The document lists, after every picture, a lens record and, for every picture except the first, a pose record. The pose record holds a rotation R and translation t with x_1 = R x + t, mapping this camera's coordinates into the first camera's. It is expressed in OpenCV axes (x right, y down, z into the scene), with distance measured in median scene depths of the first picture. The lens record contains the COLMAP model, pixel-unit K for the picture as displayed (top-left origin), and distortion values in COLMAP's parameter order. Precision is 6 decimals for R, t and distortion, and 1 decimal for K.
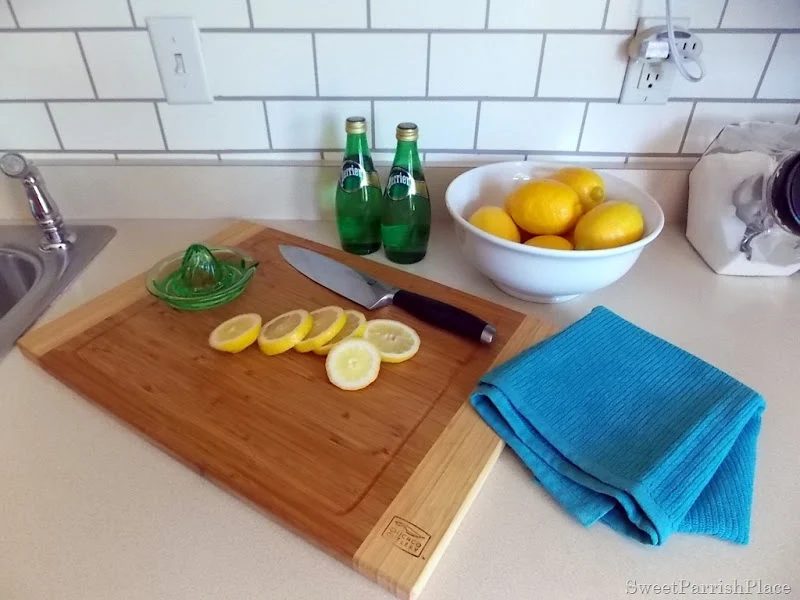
lens RADIAL K [[532.1, 0, 401.0], [0, 532.1, 296.6], [0, 0, 1]] dist [0.010095, -0.001628]
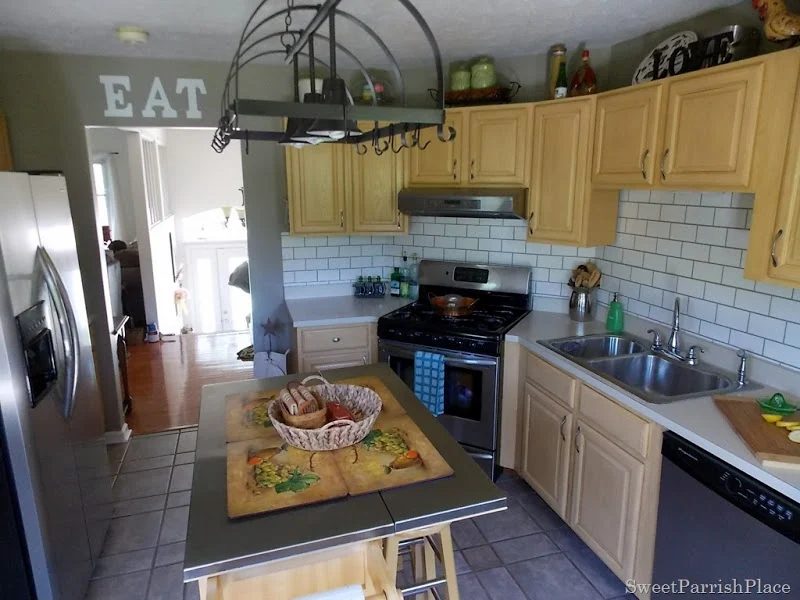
lens RADIAL K [[540.7, 0, 401.9], [0, 540.7, 293.4], [0, 0, 1]] dist [0.019365, -0.002259]
pose [[0.305032, 0.201372, -0.930809, 1.472944], [-0.545133, 0.838345, 0.002725, 0.499710], [0.780888, 0.506583, 0.365496, -1.781515]]
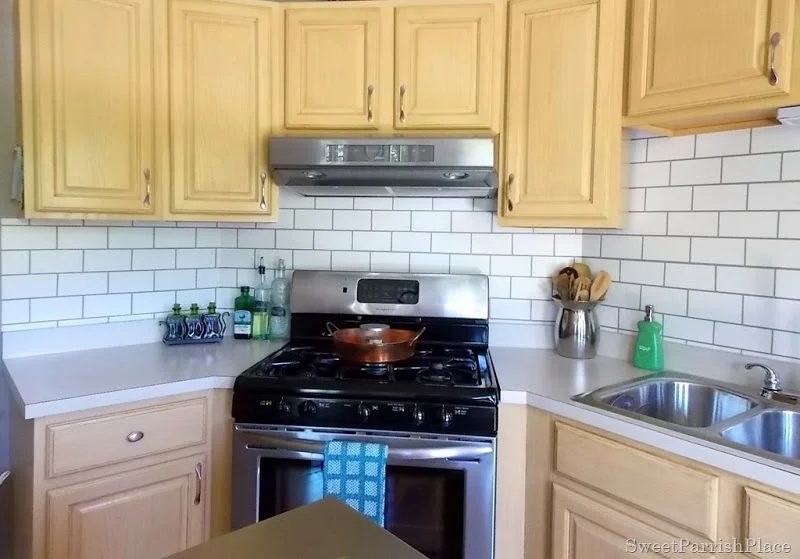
lens RADIAL K [[579.9, 0, 395.0], [0, 579.9, 248.4], [0, 0, 1]] dist [0.063092, 0.000206]
pose [[0.628469, 0.042692, -0.776662, -0.477669], [-0.461125, 0.824561, -0.327814, 0.824467], [0.626411, 0.564159, 0.537898, -1.354727]]
